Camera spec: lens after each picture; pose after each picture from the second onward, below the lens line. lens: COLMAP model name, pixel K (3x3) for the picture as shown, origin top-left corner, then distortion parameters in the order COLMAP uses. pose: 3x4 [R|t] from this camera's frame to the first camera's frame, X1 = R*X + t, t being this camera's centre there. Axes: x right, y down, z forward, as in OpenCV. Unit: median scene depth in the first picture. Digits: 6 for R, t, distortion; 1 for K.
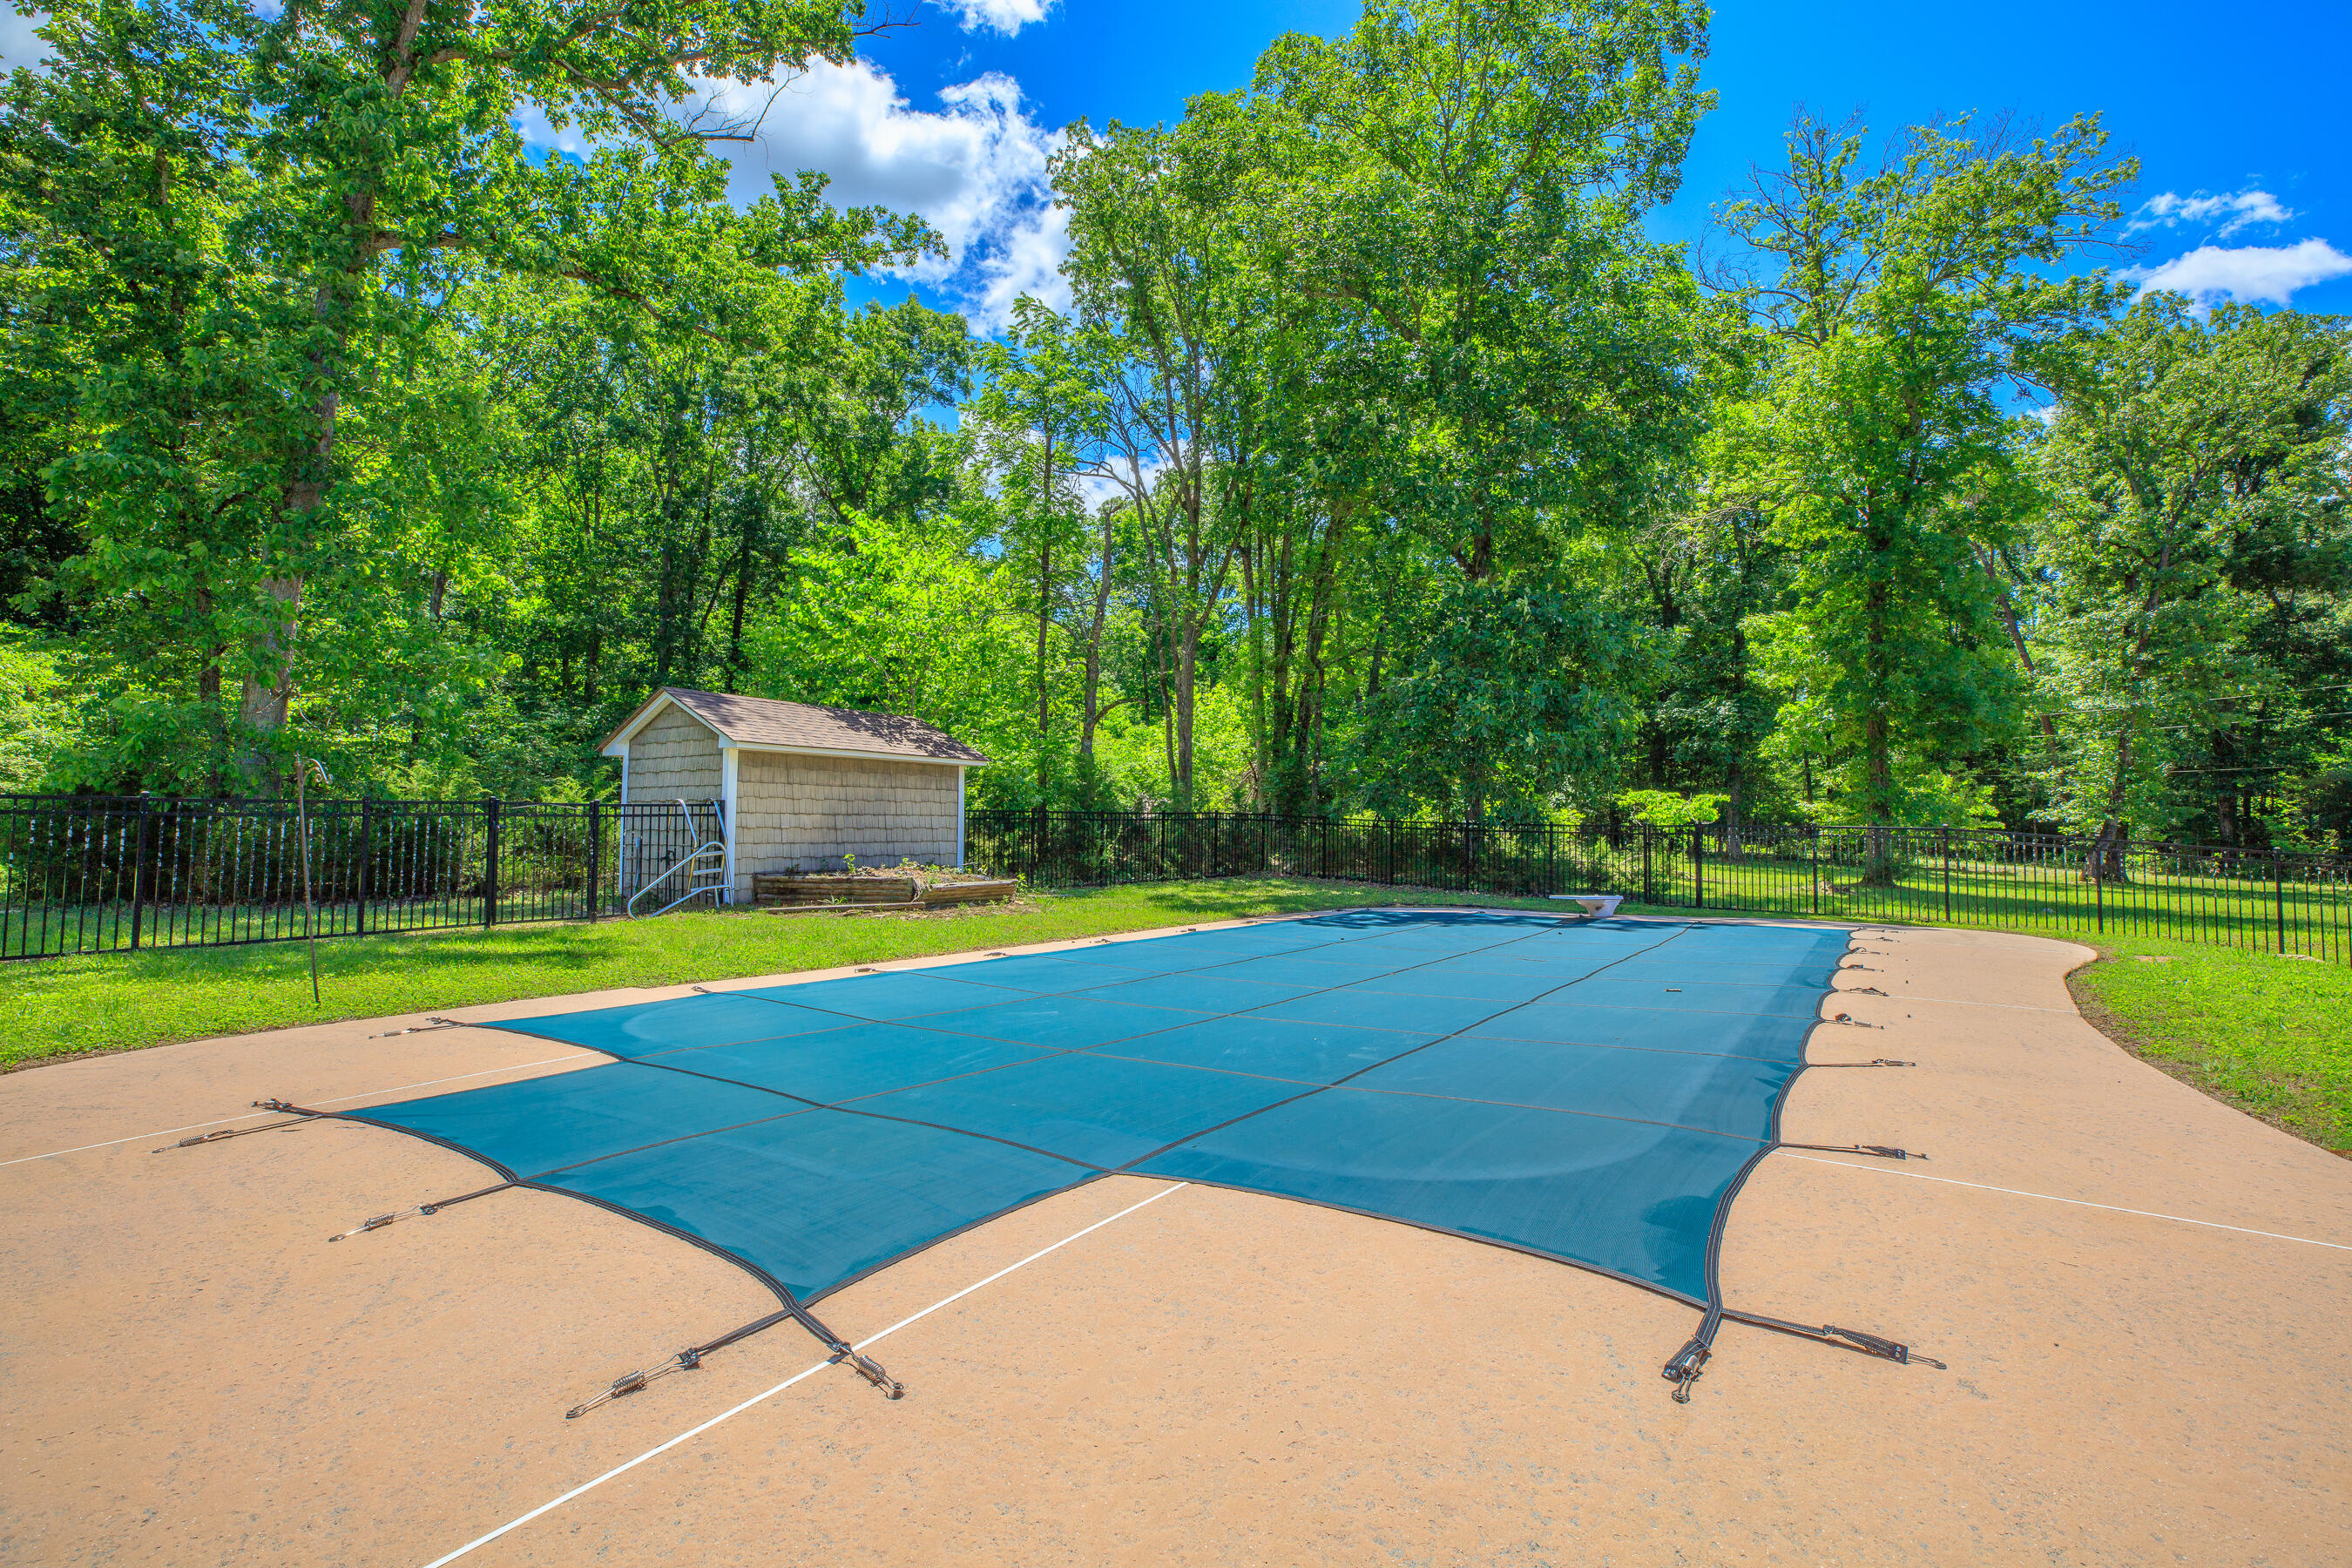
lens RADIAL K [[1049.2, 0, 1203.8], [0, 1049.2, 766.6], [0, 0, 1]] dist [-0.003080, 0.000553]
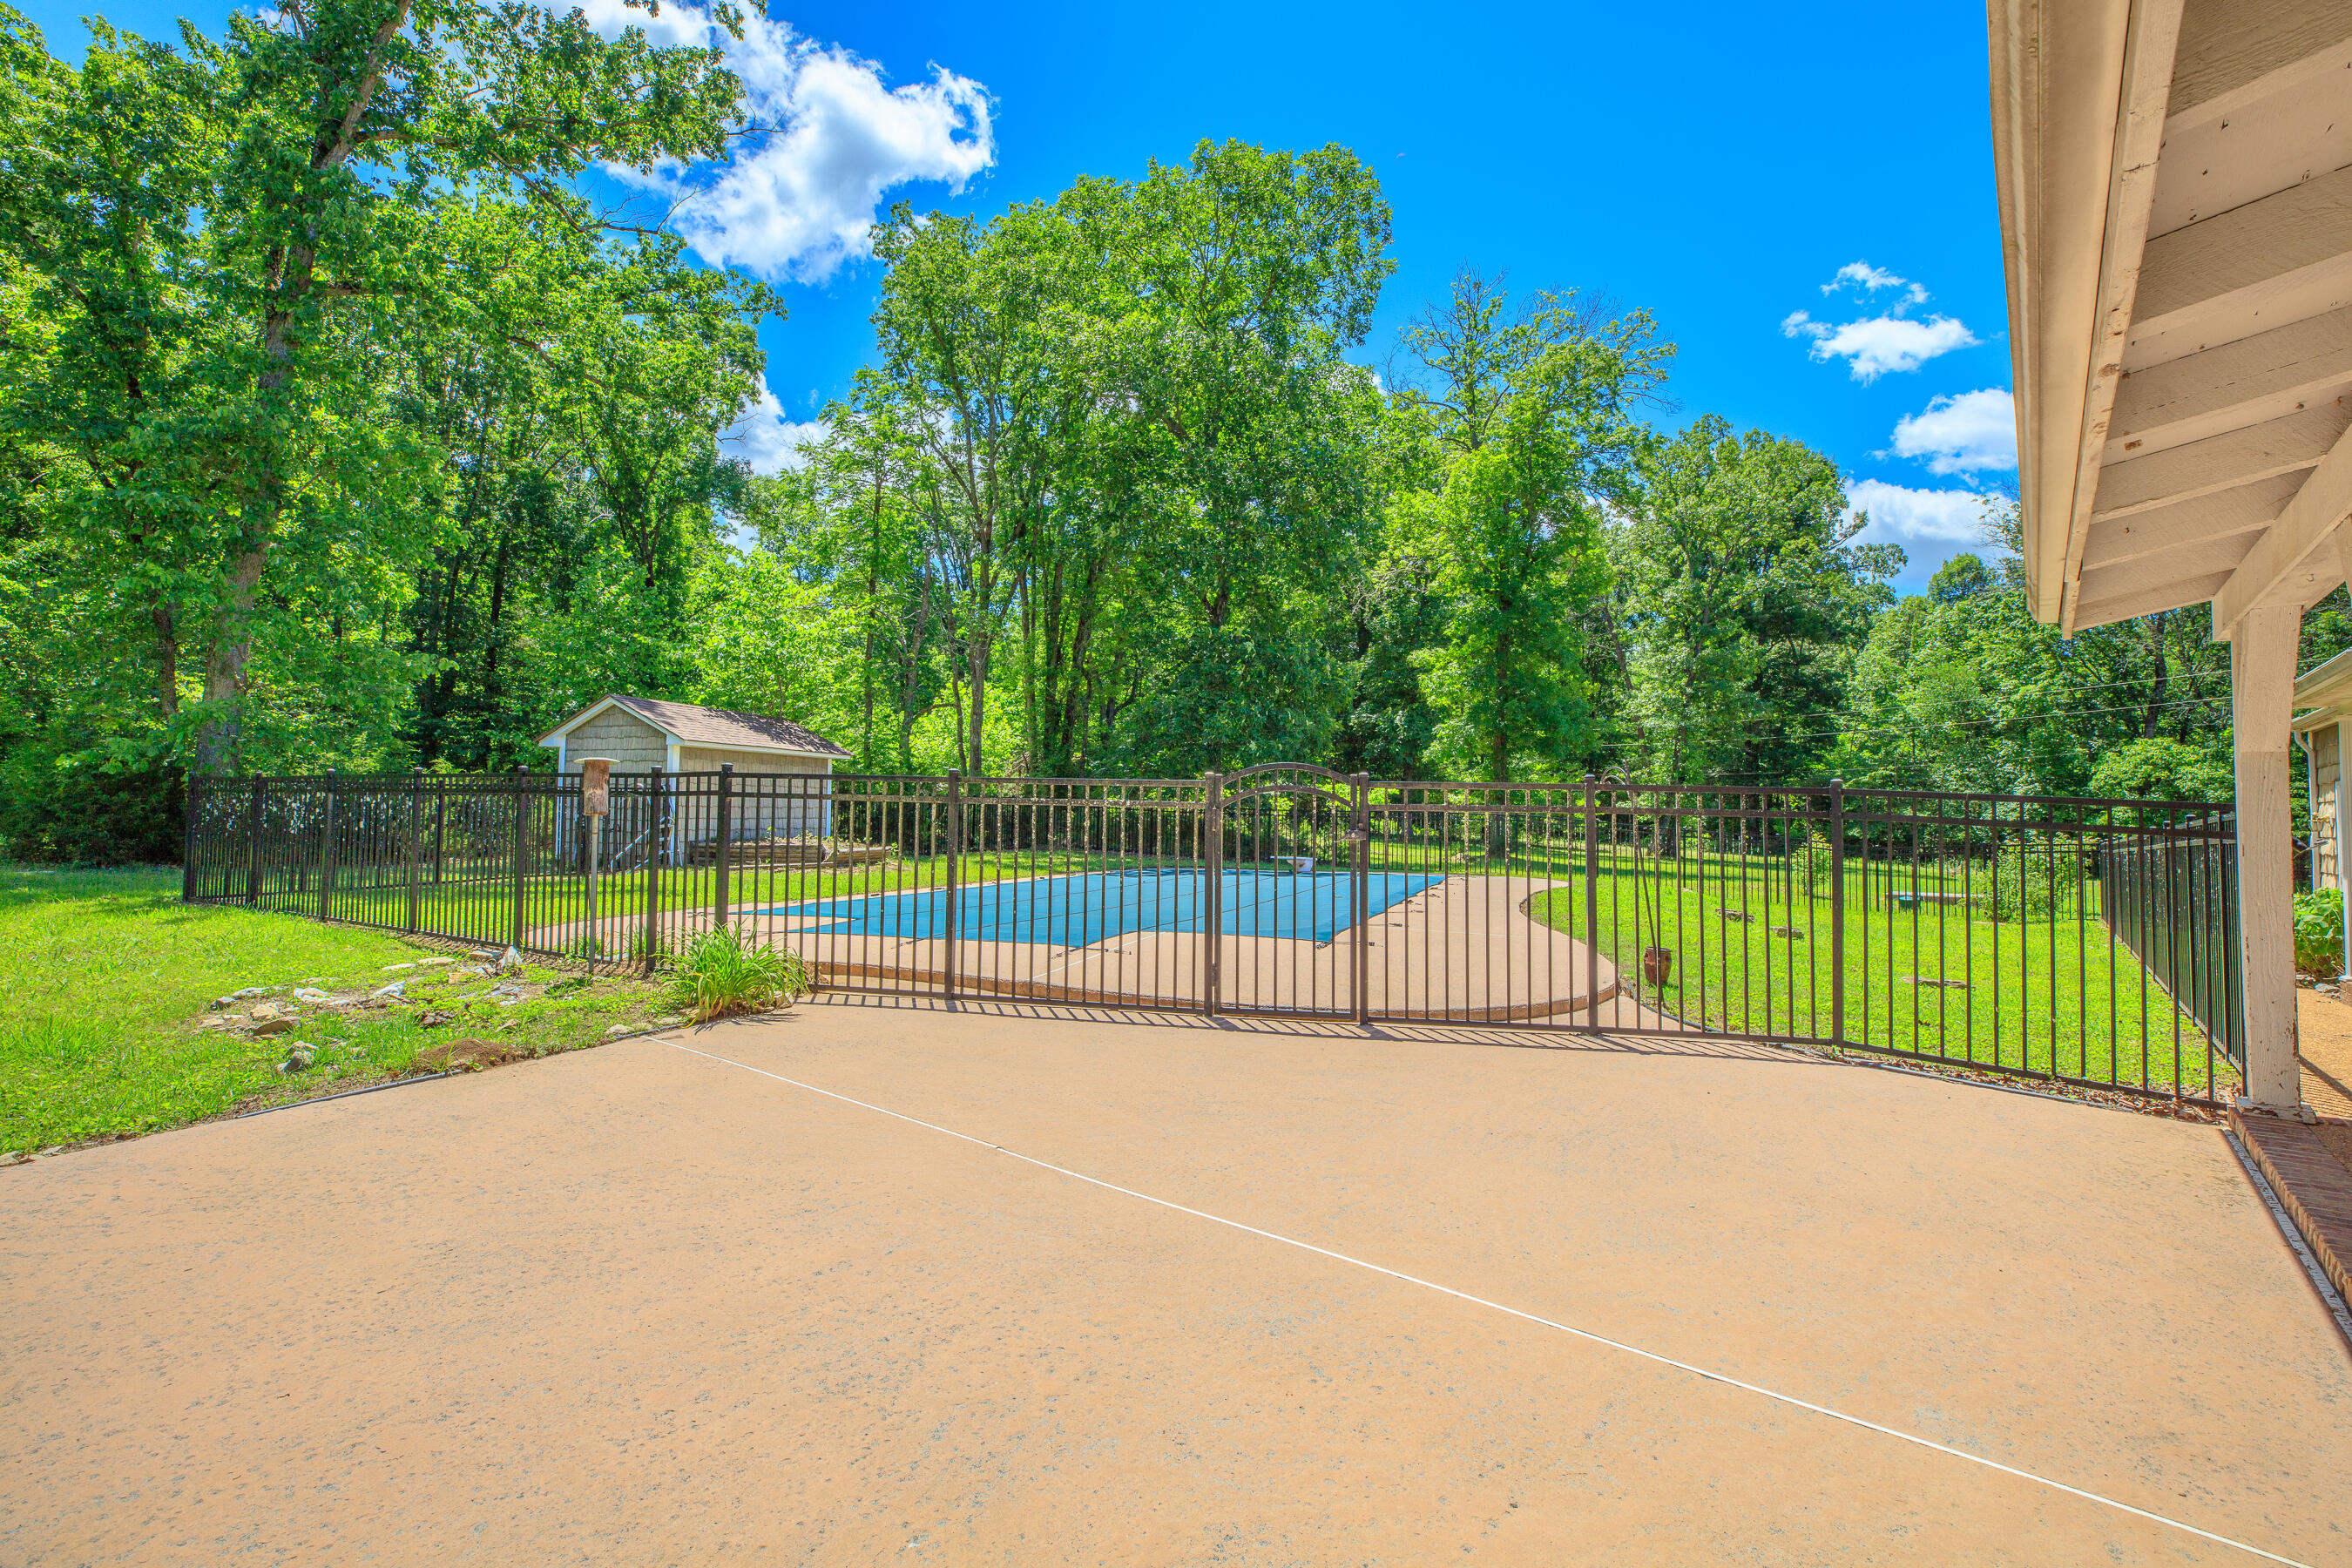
lens RADIAL K [[1051.5, 0, 1183.6], [0, 1051.5, 777.1], [0, 0, 1]] dist [-0.018469, 0.000124]
pose [[0.969102, 0.018571, 0.245962, -0.079931], [-0.024712, 0.999455, 0.021907, -0.010483], [-0.245421, -0.027308, 0.969032, -0.204156]]
